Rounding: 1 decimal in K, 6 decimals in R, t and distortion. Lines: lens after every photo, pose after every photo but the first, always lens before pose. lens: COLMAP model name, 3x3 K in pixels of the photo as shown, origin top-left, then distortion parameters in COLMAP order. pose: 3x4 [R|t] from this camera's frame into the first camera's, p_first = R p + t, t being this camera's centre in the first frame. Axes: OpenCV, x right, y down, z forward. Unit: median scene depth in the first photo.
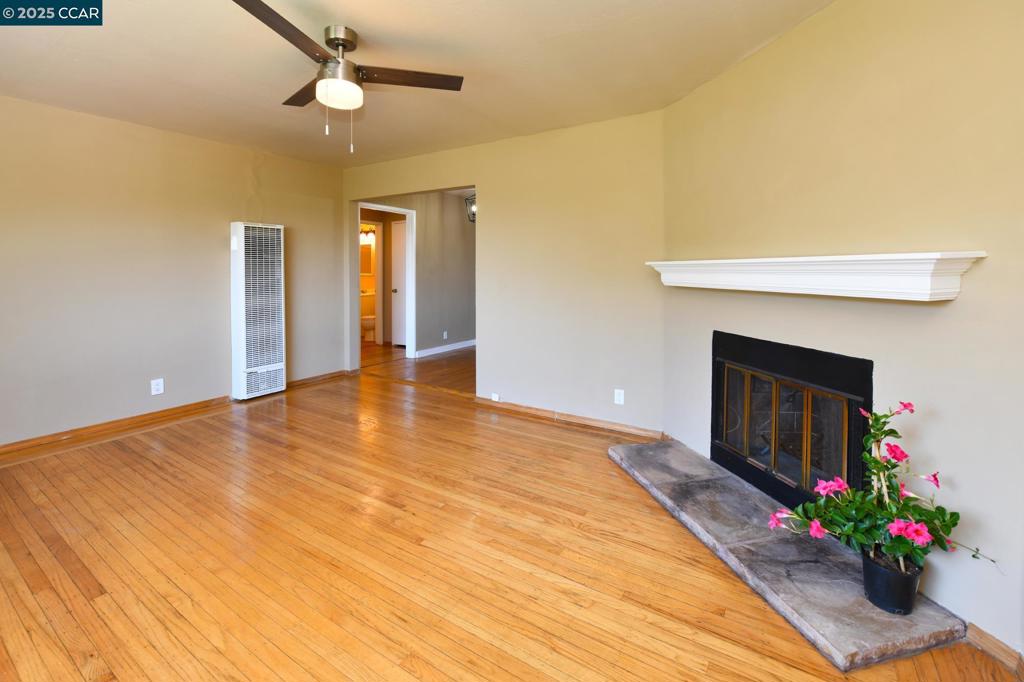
lens RADIAL K [[426.1, 0, 525.8], [0, 426.1, 288.0], [0, 0, 1]] dist [-0.015929, -0.000150]
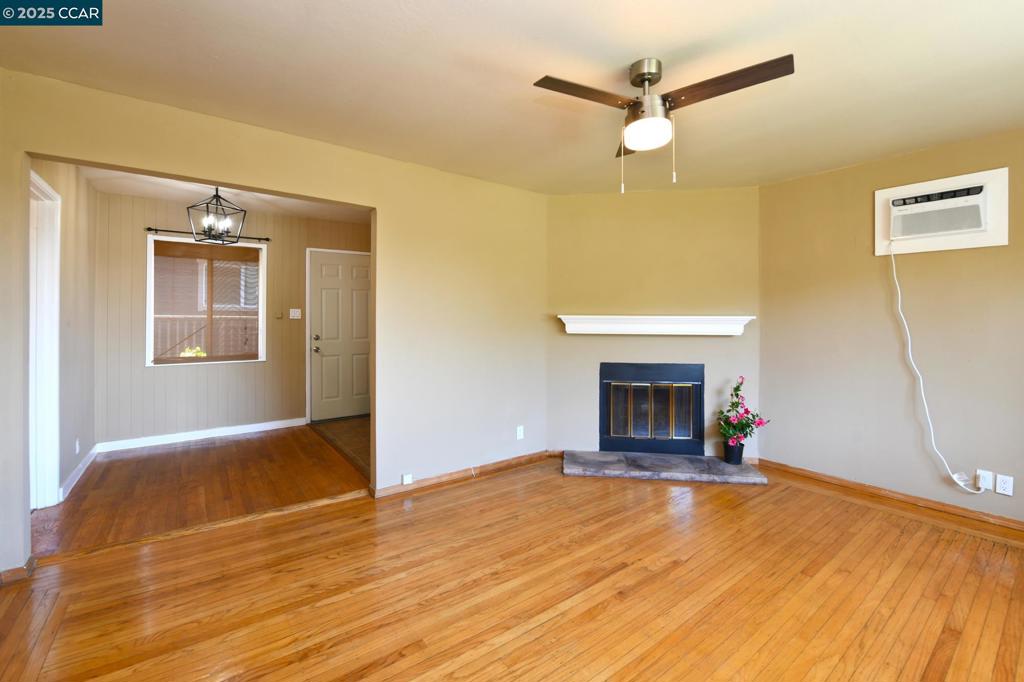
lens RADIAL K [[447.2, 0, 512.0], [0, 447.2, 333.1], [0, 0, 1]] dist [-0.023308, -0.000518]
pose [[0.363497, -0.027775, 0.931181, -1.259547], [0.030051, 0.999385, 0.018078, -0.045858], [-0.931111, 0.021412, 0.364108, 0.810287]]
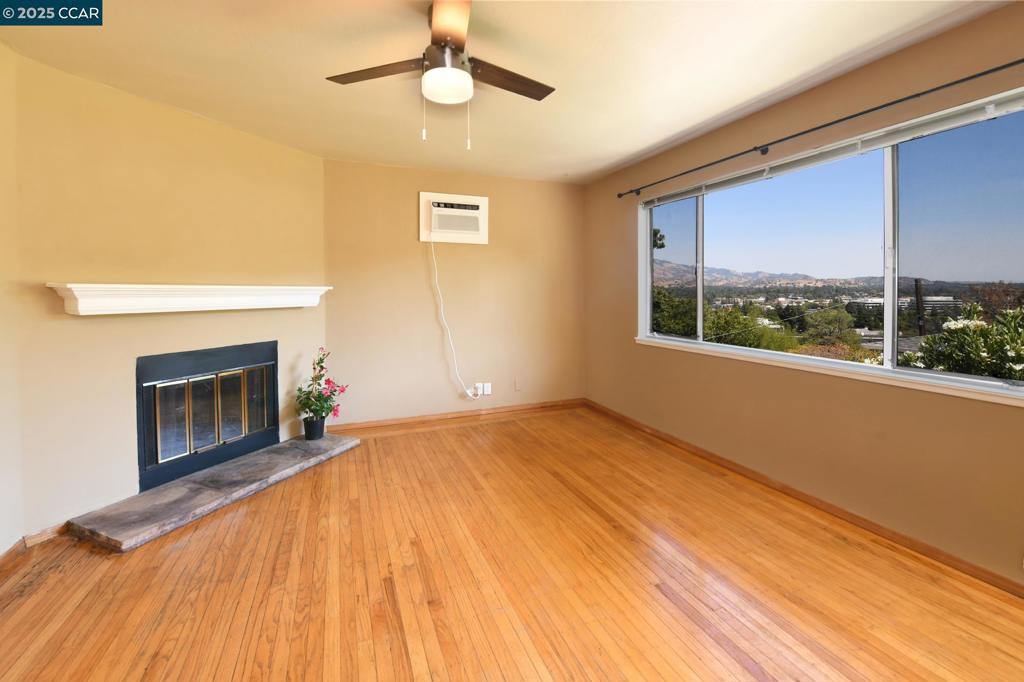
lens RADIAL K [[412.5, 0, 532.7], [0, 412.5, 302.3], [0, 0, 1]] dist [-0.015490, -0.000589]
pose [[-0.815269, -0.011275, 0.578973, -0.926521], [0.026030, 0.998086, 0.056091, -0.059869], [-0.578498, 0.060800, -0.813415, 1.373416]]
